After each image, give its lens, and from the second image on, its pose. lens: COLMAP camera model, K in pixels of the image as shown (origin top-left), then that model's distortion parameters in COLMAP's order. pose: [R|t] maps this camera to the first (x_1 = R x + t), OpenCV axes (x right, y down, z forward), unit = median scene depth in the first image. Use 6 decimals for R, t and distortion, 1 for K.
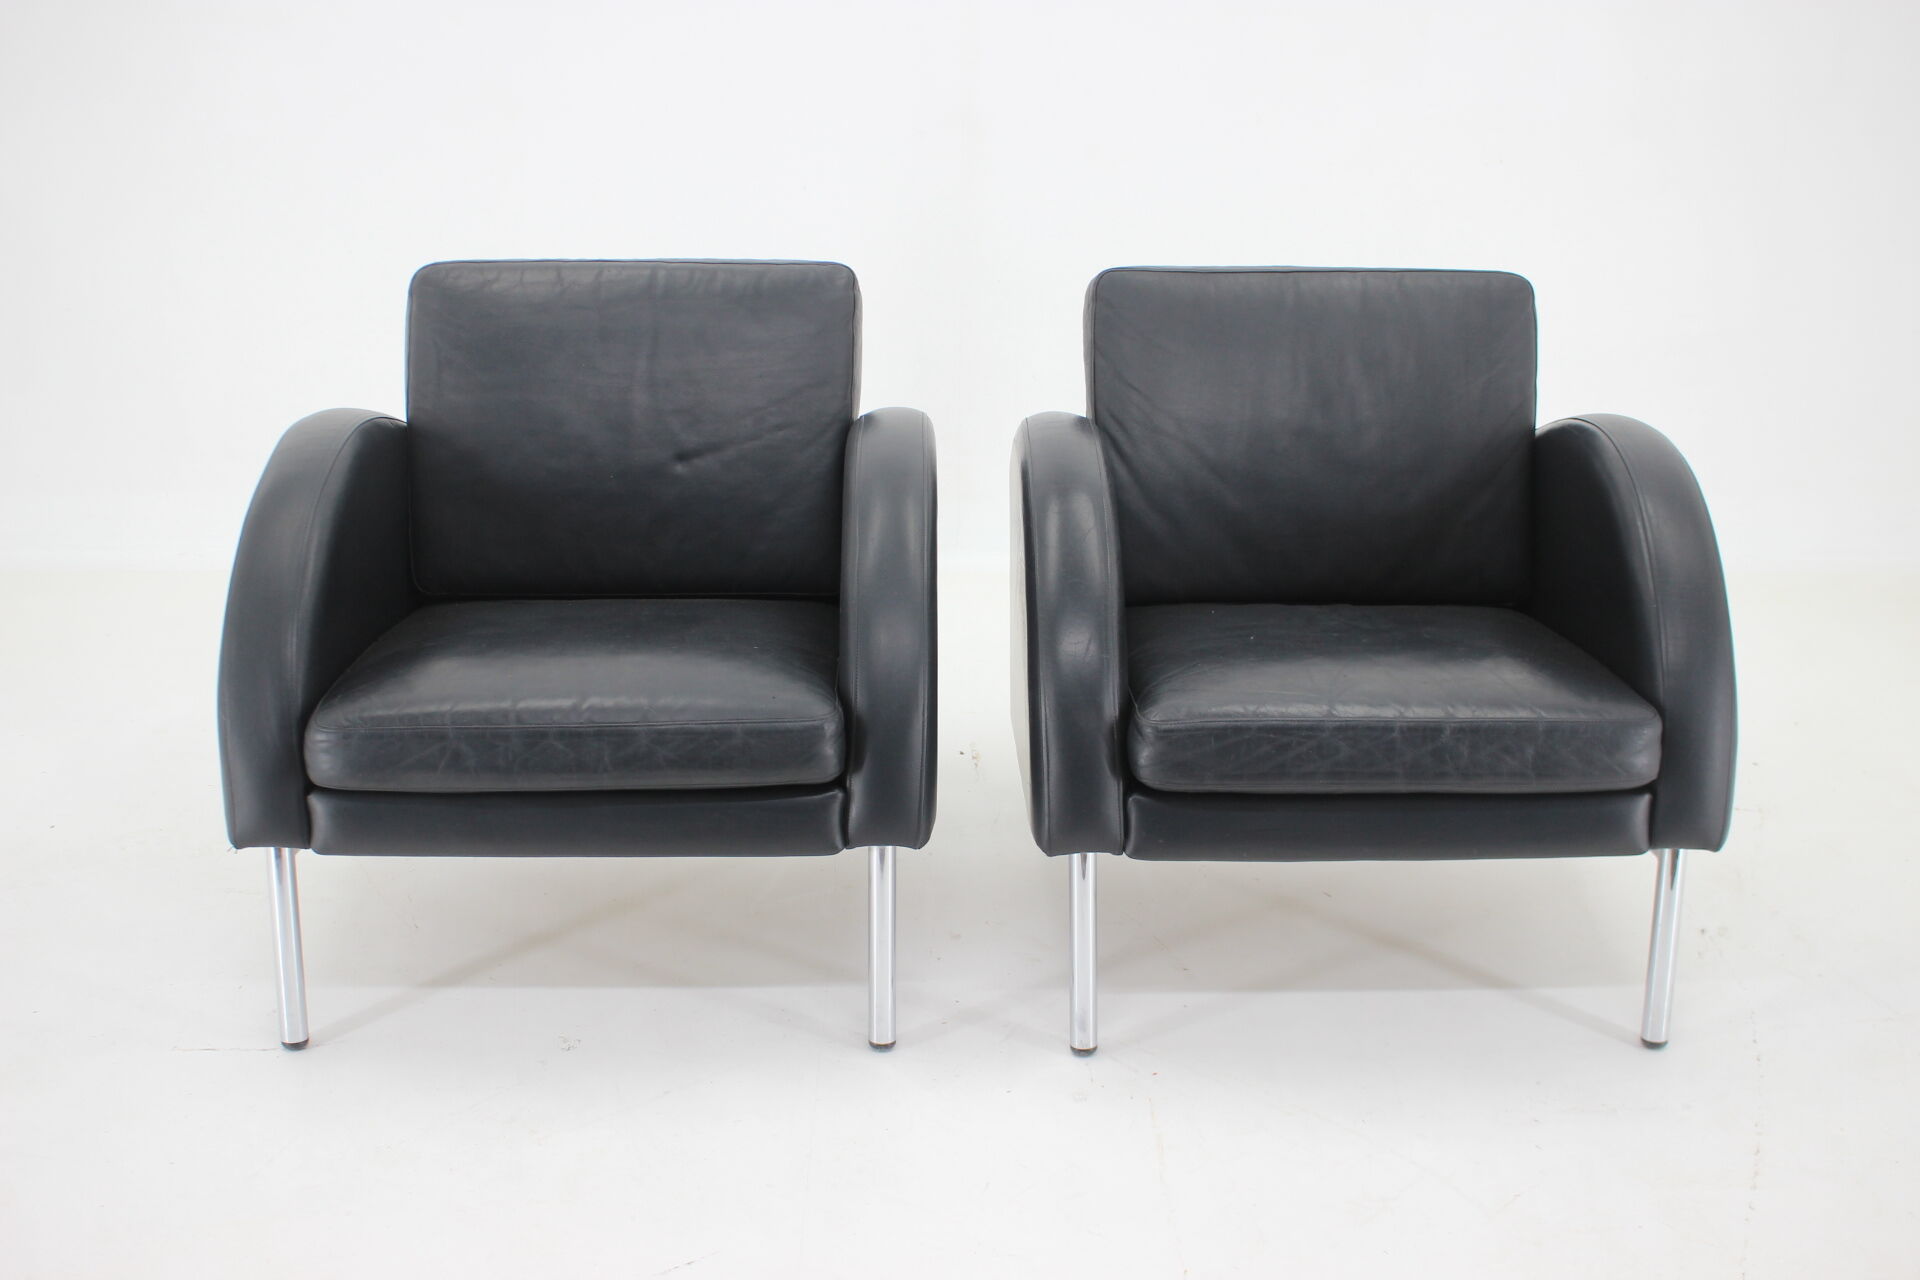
lens RADIAL K [[2163.9, 0, 961.6], [0, 2163.9, 648.3], [0, 0, 1]] dist [-0.102064, 0.000000]
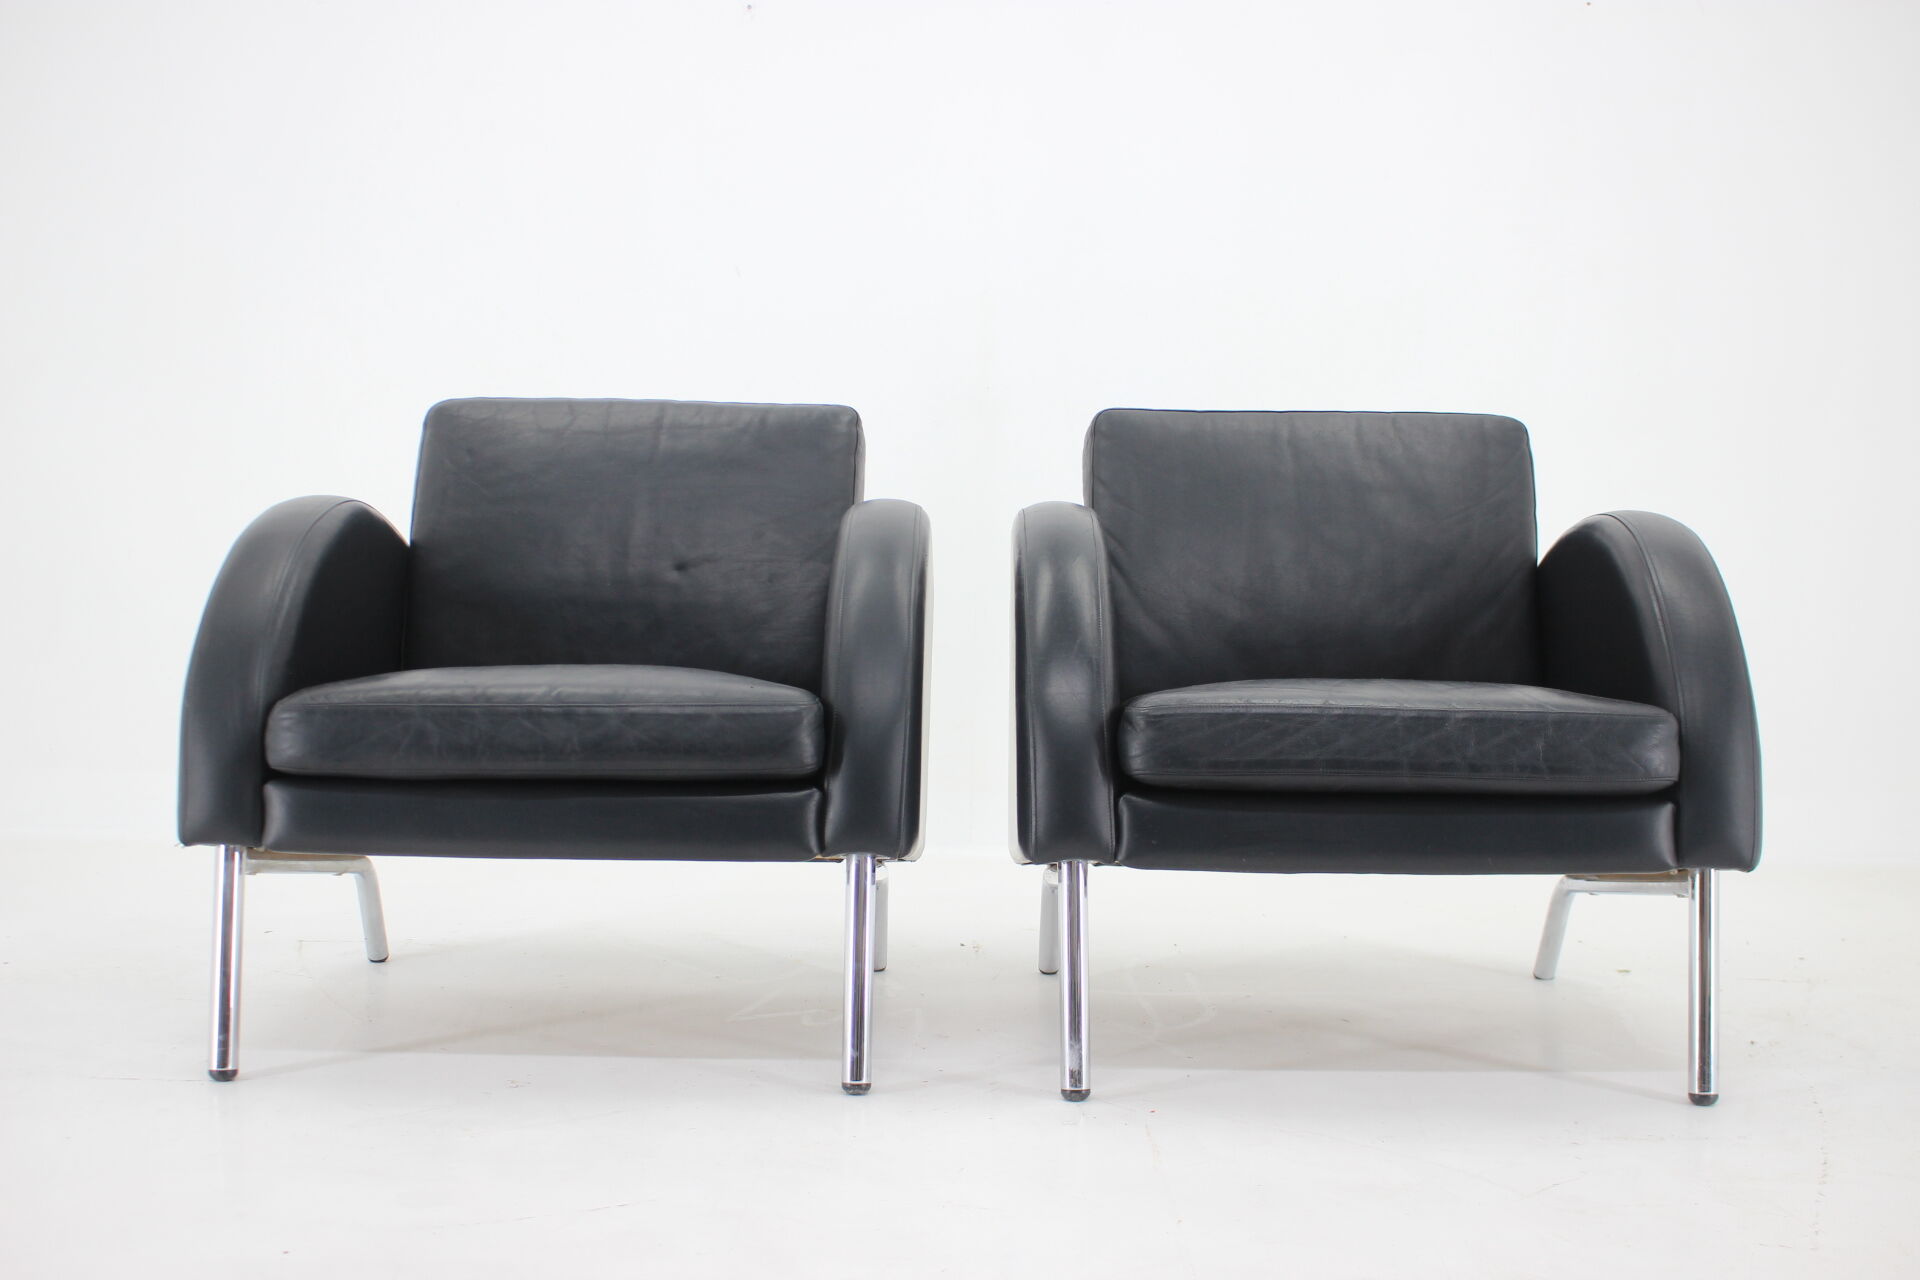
lens RADIAL K [[2163.9, 0, 957.3], [0, 2163.9, 640.8], [0, 0, 1]] dist [-0.102064, 0.000000]
pose [[0.999645, 0.006742, -0.025762, 0.029435], [-0.014390, 0.950770, -0.309562, 0.293943], [0.022406, 0.309823, 0.950530, 0.072195]]
